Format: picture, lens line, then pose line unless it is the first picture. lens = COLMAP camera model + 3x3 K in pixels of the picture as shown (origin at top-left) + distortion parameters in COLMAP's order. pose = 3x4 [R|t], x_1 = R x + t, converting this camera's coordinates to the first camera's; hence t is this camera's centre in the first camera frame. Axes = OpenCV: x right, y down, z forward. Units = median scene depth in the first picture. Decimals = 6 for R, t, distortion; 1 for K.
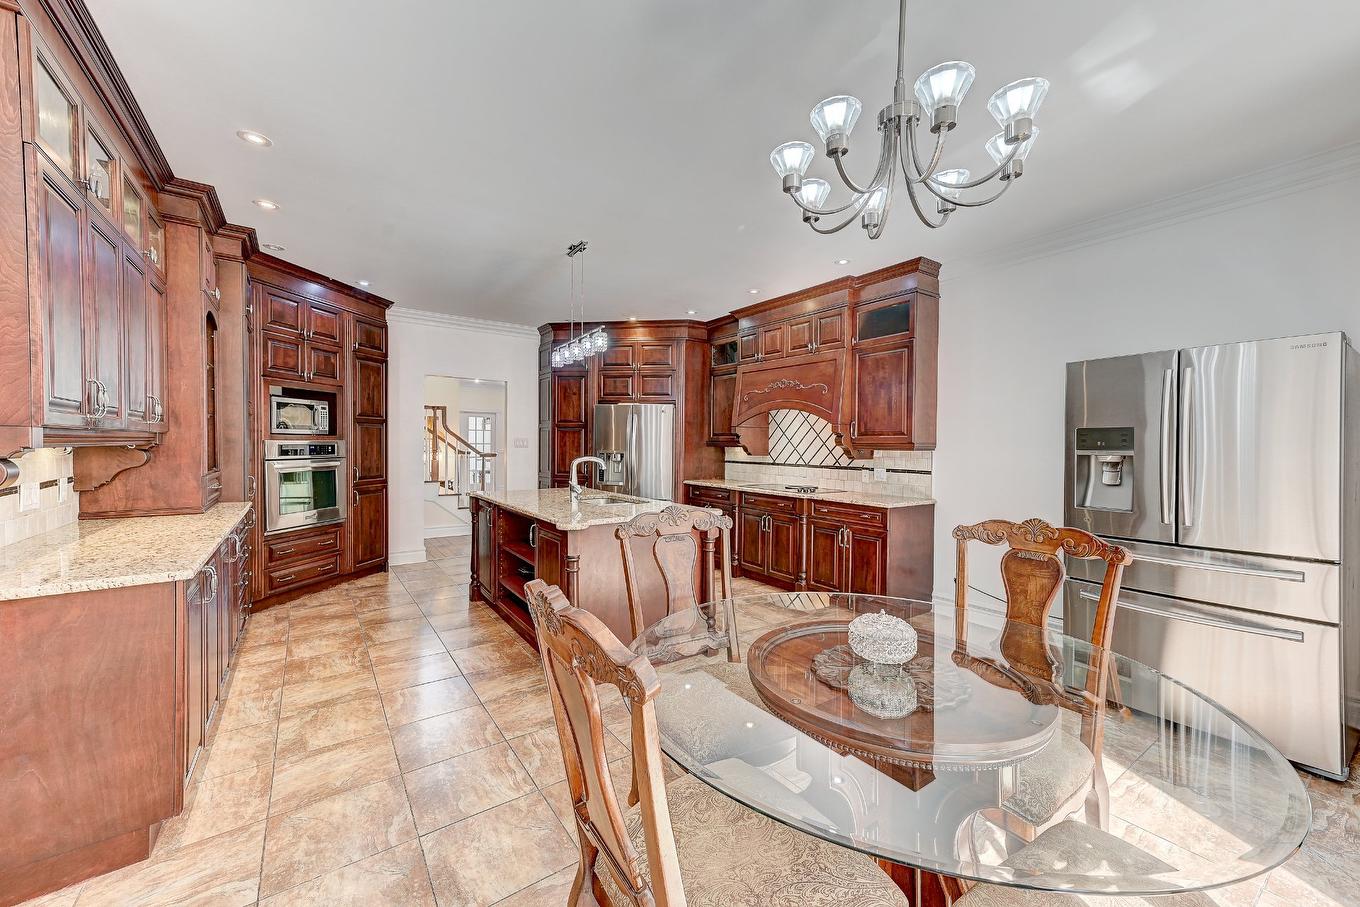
lens RADIAL K [[517.8, 0, 683.5], [0, 517.8, 450.3], [0, 0, 1]] dist [0.017503, 0.000335]
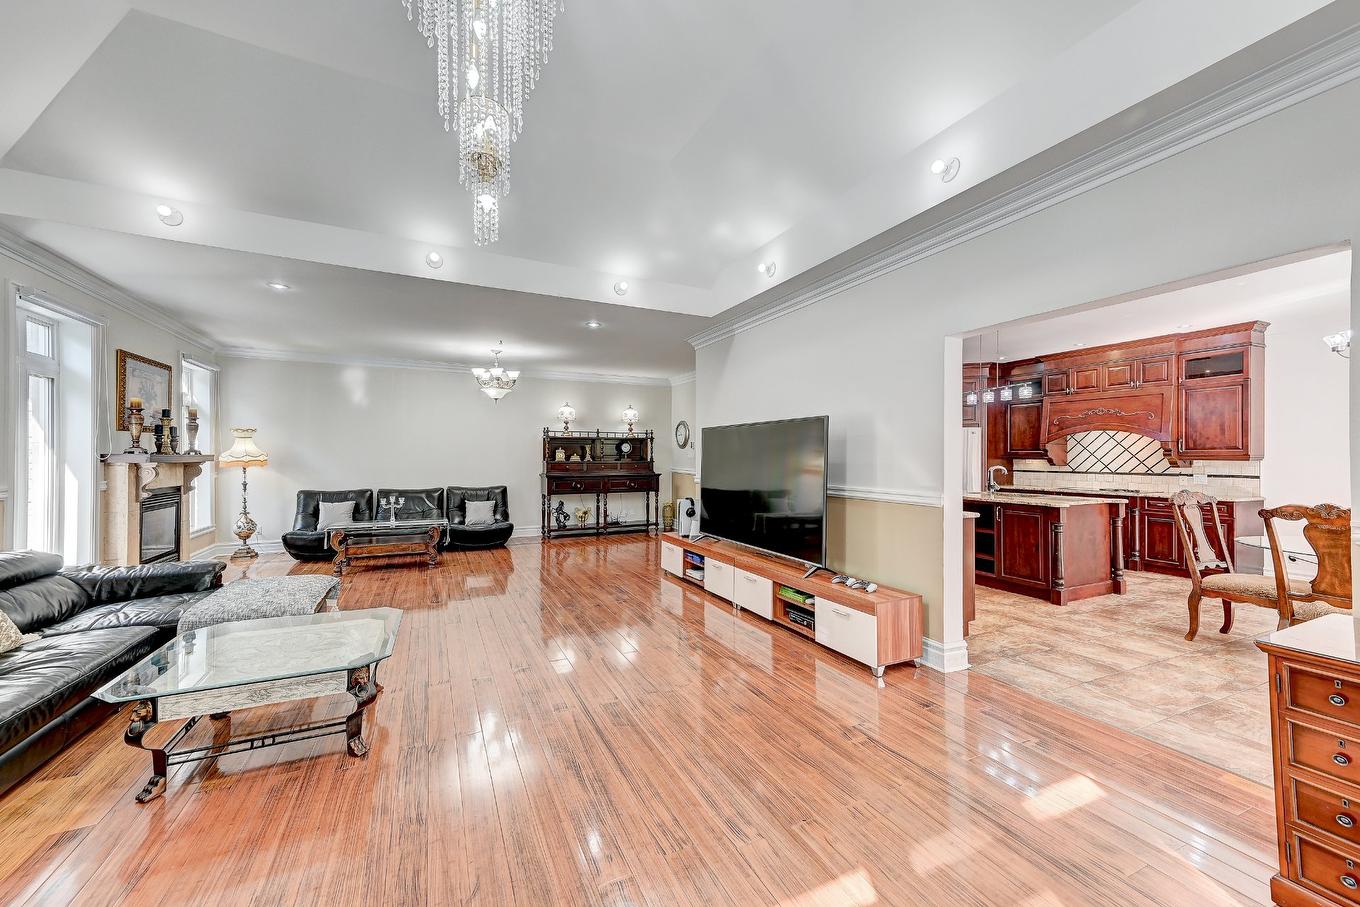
lens RADIAL K [[517.8, 0, 680.5], [0, 517.8, 455.4], [0, 0, 1]] dist [0.017503, 0.000335]
pose [[0.984214, -0.008369, -0.176785, -0.684439], [0.005151, 0.999813, -0.018655, 0.004669], [0.176908, 0.017450, 0.984073, -0.551922]]
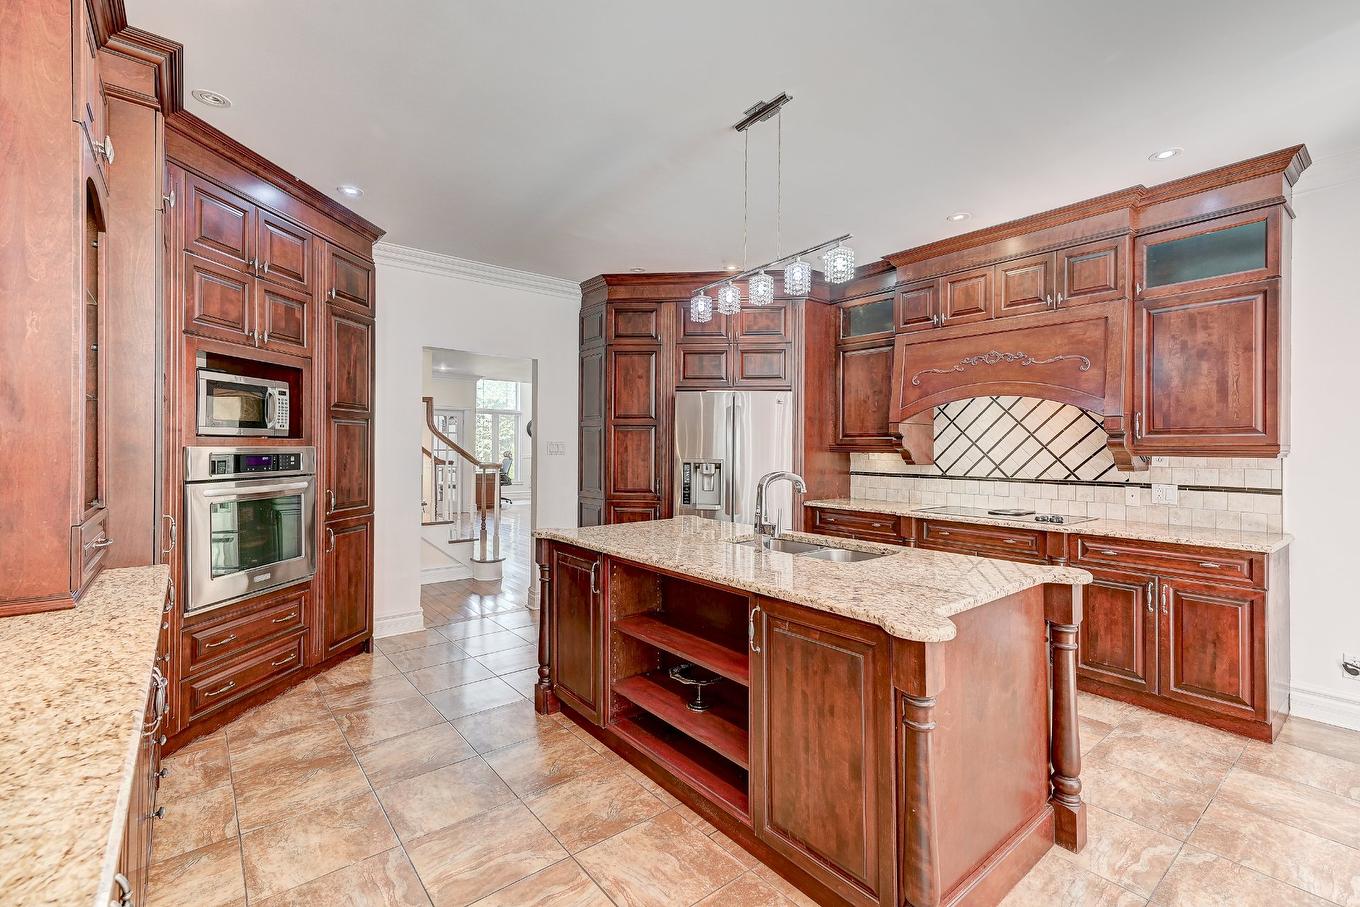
lens RADIAL K [[587.5, 0, 685.4], [0, 587.5, 442.3], [0, 0, 1]] dist [0.010933, 0.000932]
pose [[0.997579, -0.005187, 0.069342, -0.277409], [0.006739, 0.999731, -0.022173, -0.005614], [-0.069208, 0.022587, 0.997347, 0.294590]]
